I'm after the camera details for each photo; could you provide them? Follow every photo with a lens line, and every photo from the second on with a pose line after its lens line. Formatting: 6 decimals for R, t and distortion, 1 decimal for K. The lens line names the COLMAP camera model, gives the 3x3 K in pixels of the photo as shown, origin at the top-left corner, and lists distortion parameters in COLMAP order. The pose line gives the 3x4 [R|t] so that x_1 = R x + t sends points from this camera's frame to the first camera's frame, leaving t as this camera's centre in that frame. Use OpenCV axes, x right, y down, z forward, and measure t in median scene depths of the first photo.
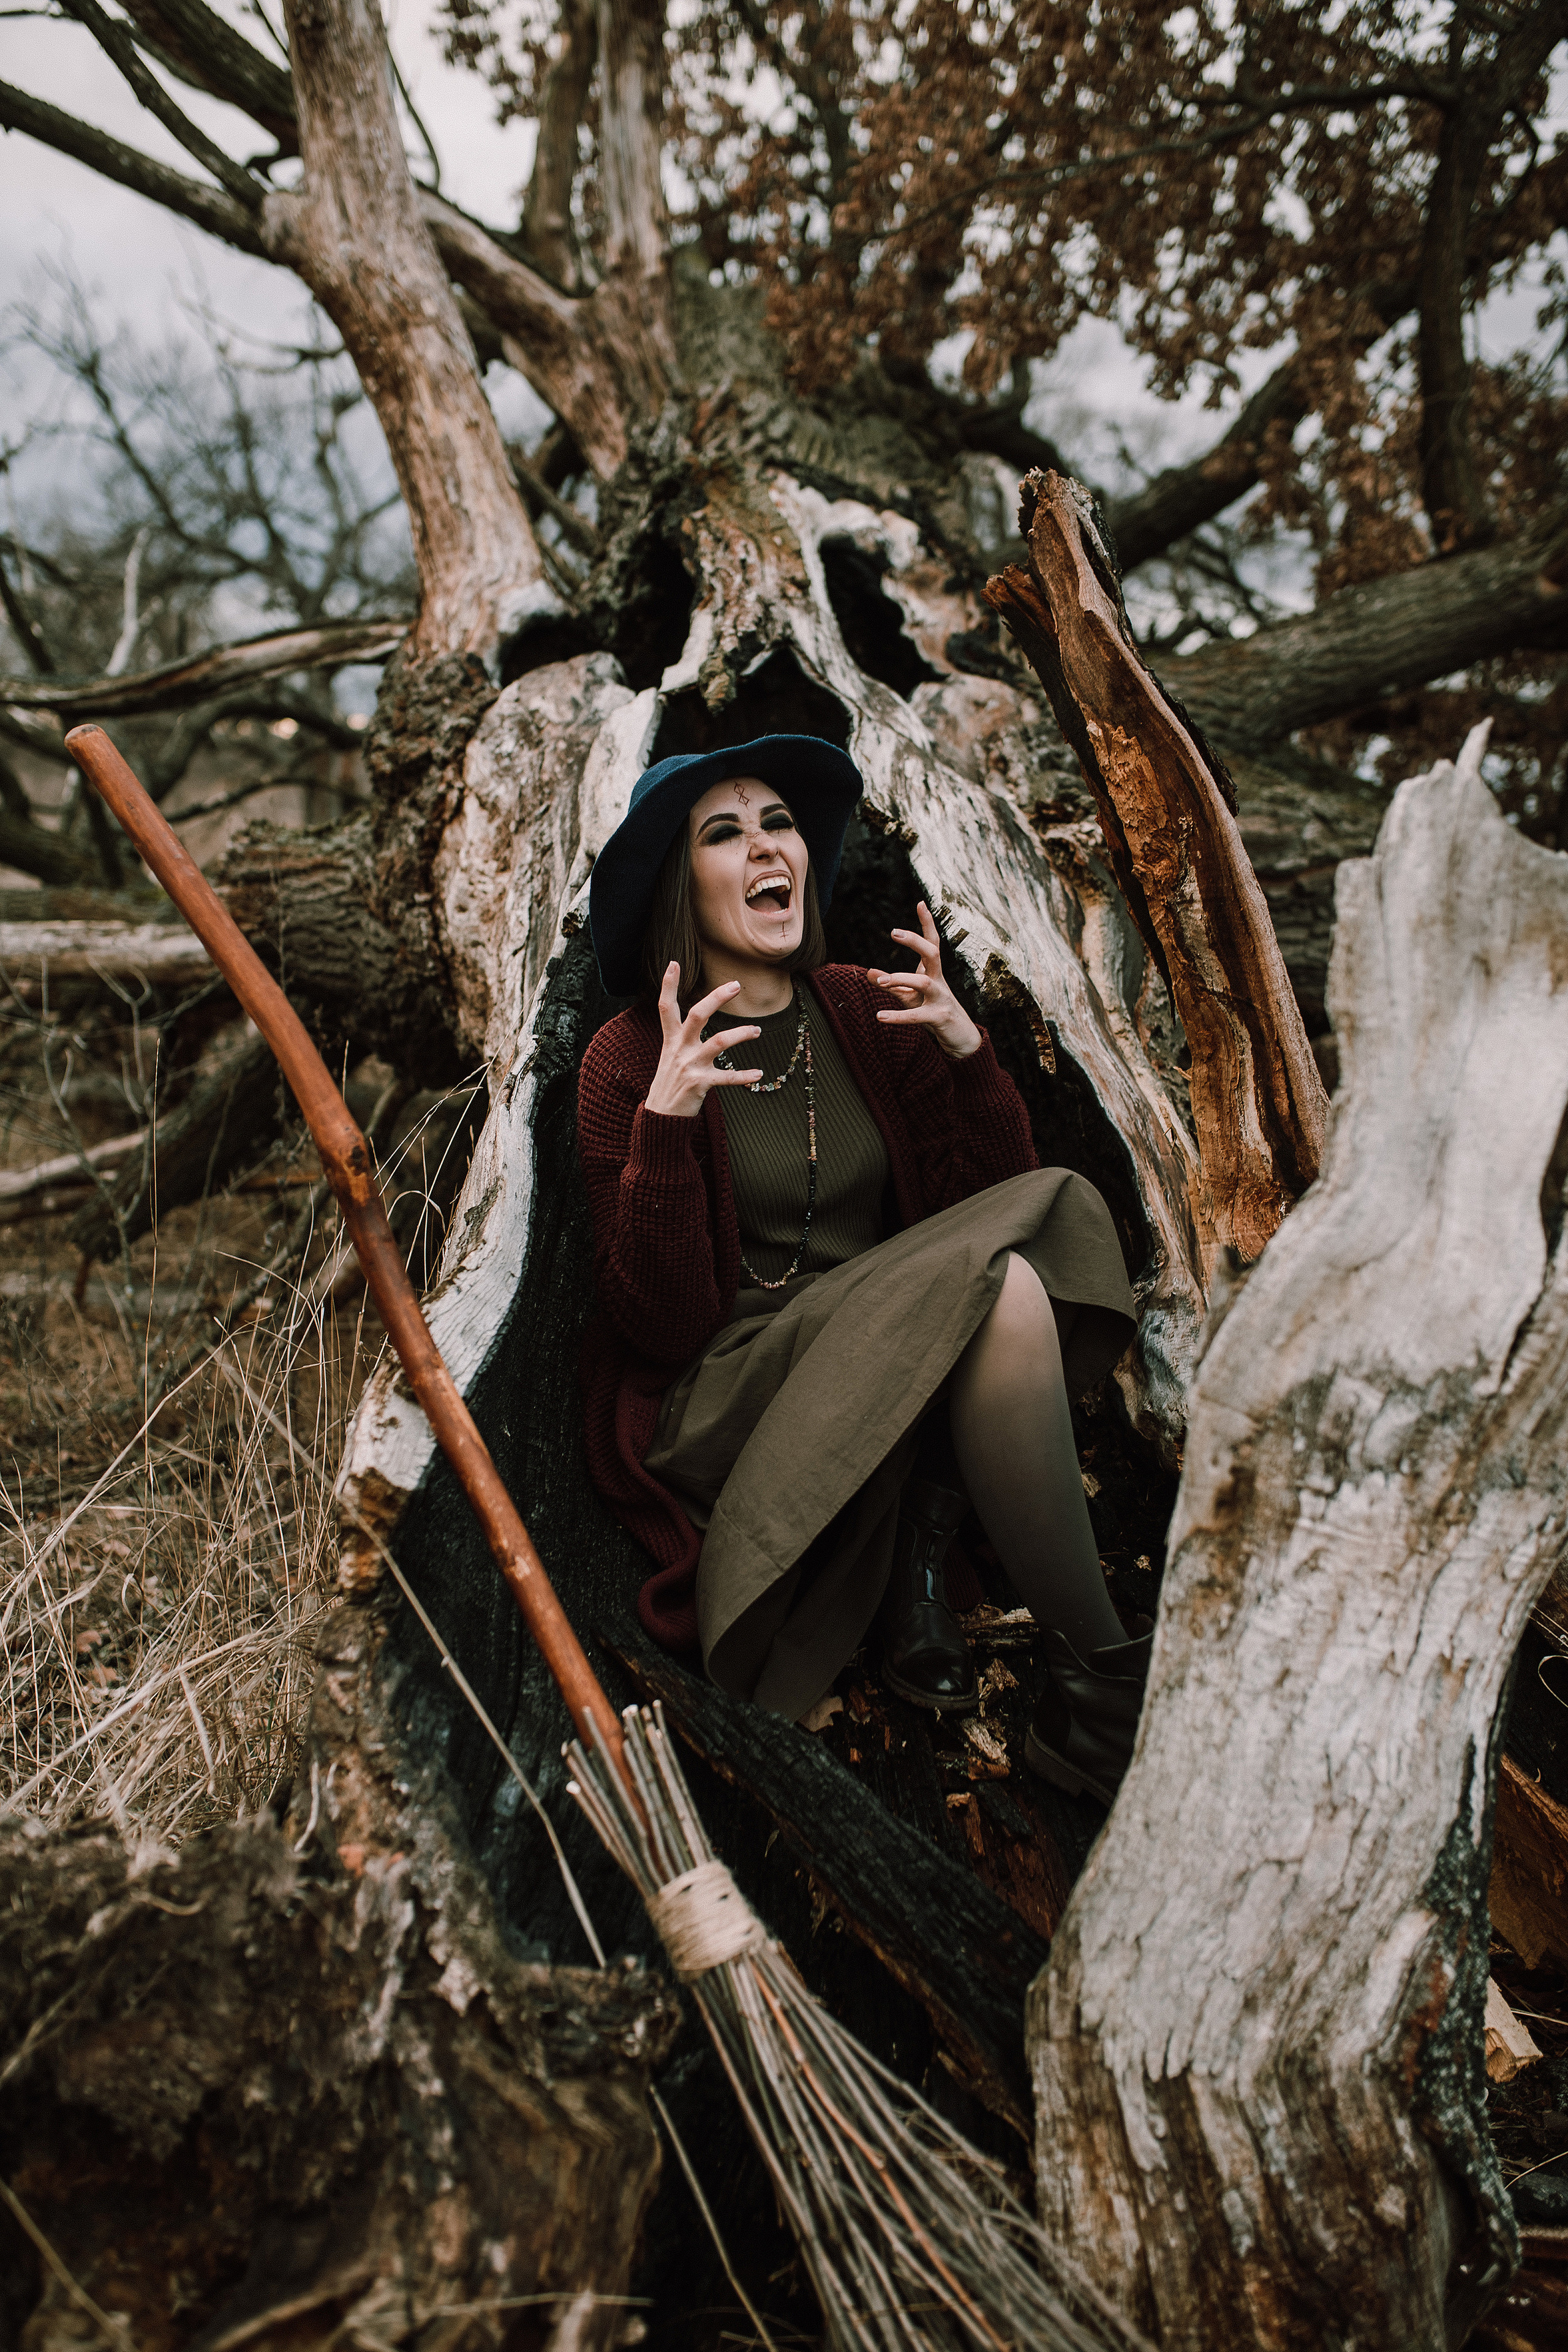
lens RADIAL K [[2250.8, 0, 801.2], [0, 2250.8, 1179.0], [0, 0, 1]] dist [-0.071057, 0.104453]
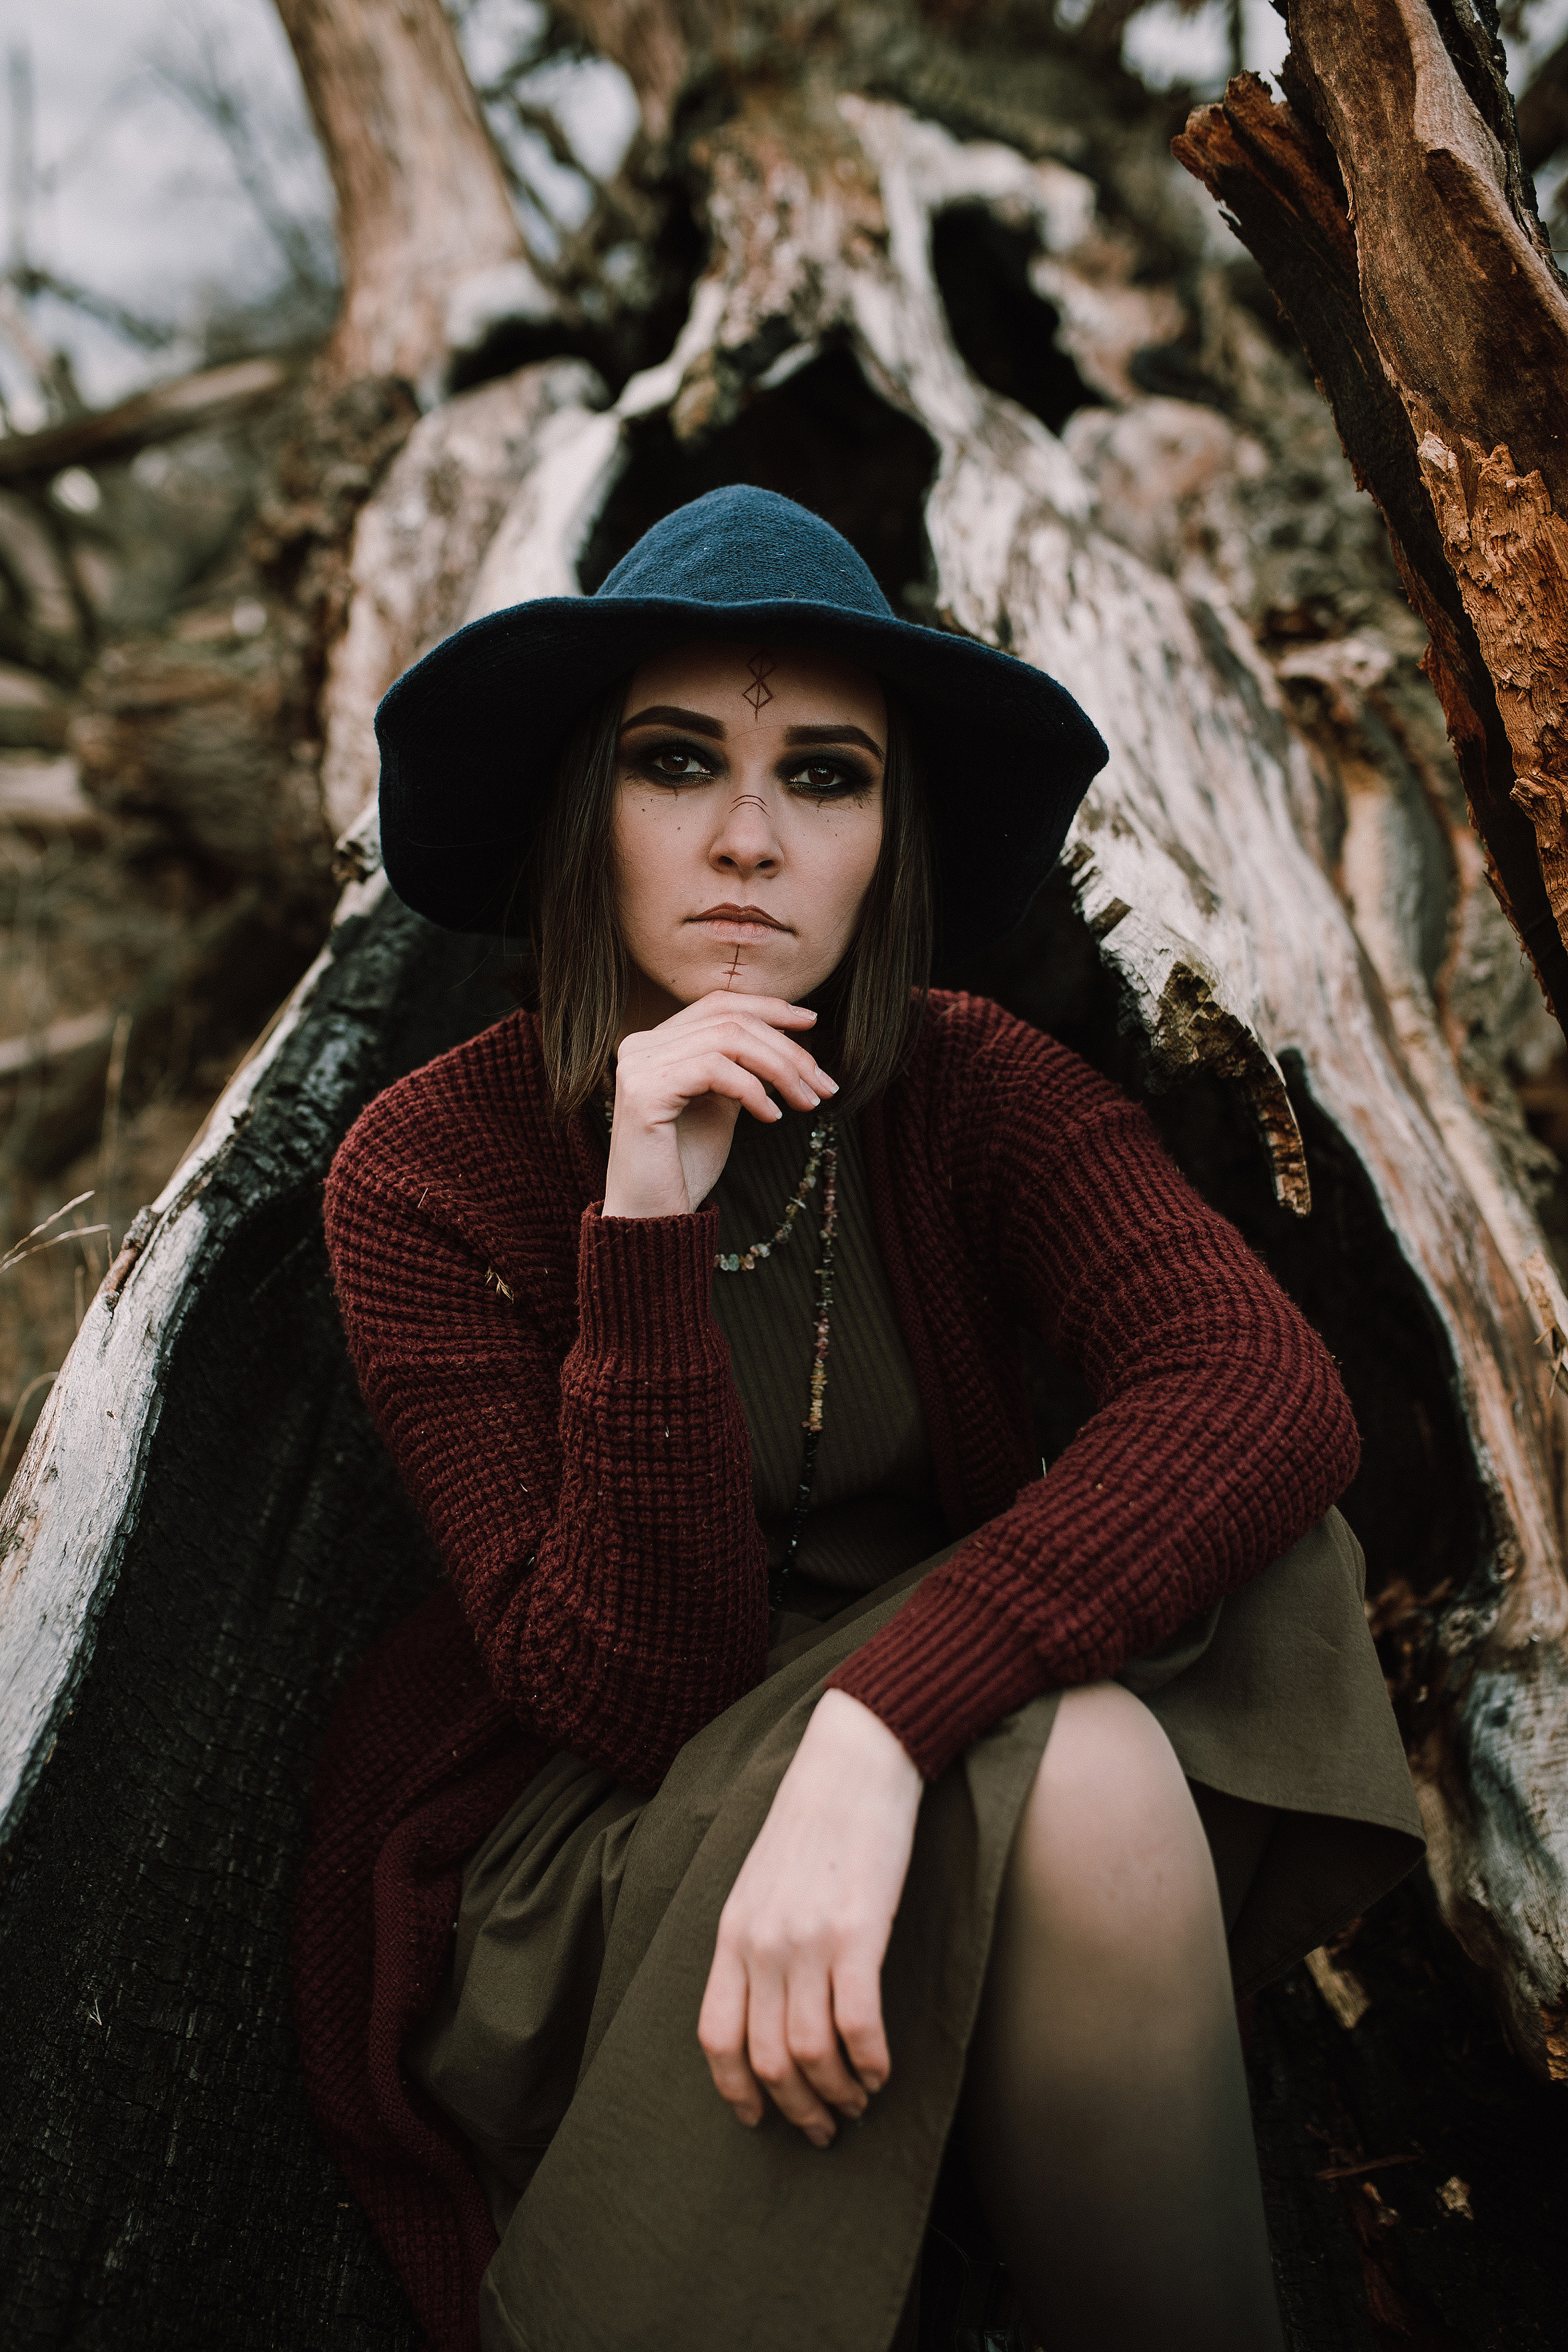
lens RADIAL K [[2267.8, 0, 794.0], [0, 2267.8, 1173.1], [0, 0, 1]] dist [-0.069032, 0.111985]
pose [[0.996346, 0.017650, -0.083569, 0.043870], [-0.010124, 0.995923, 0.089638, -0.093146], [0.084810, -0.088464, 0.992462, 0.507194]]
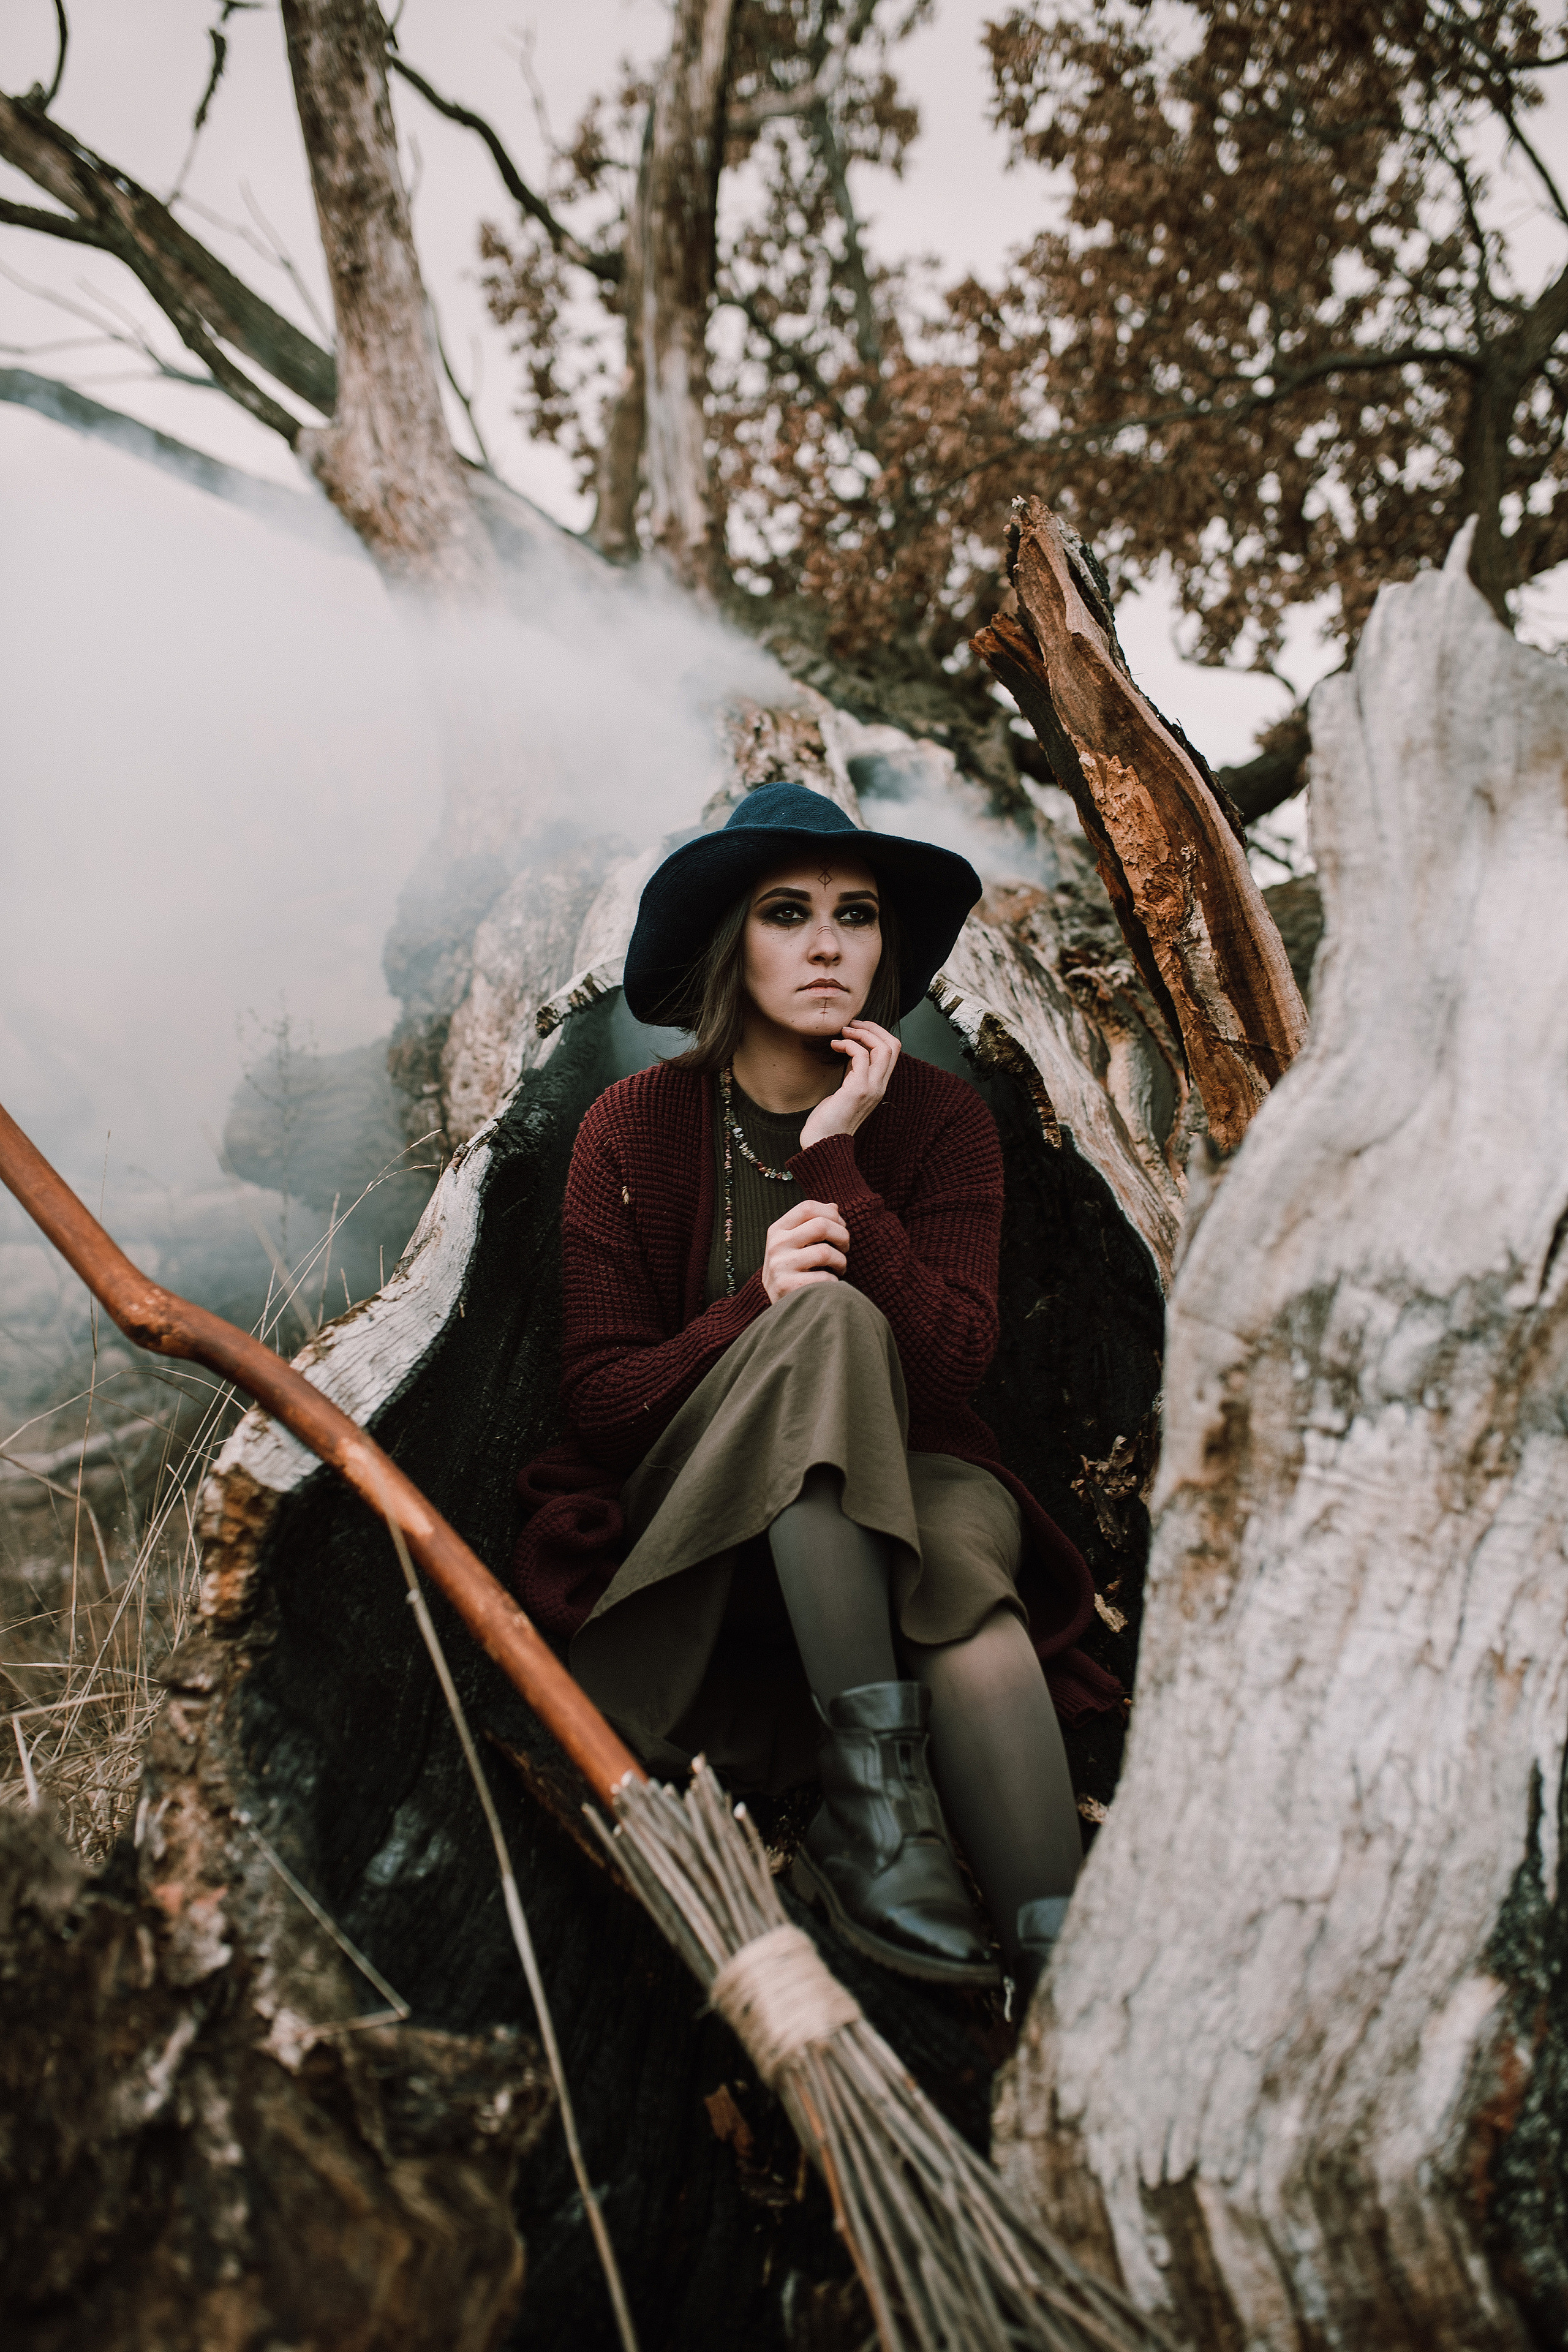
lens RADIAL K [[2250.8, 0, 801.2], [0, 2250.8, 1179.0], [0, 0, 1]] dist [-0.071057, 0.104453]
pose [[0.999012, -0.009344, -0.043440, 0.045817], [0.001514, 0.984228, -0.176896, 0.122331], [0.044408, 0.176656, 0.983270, 0.098223]]
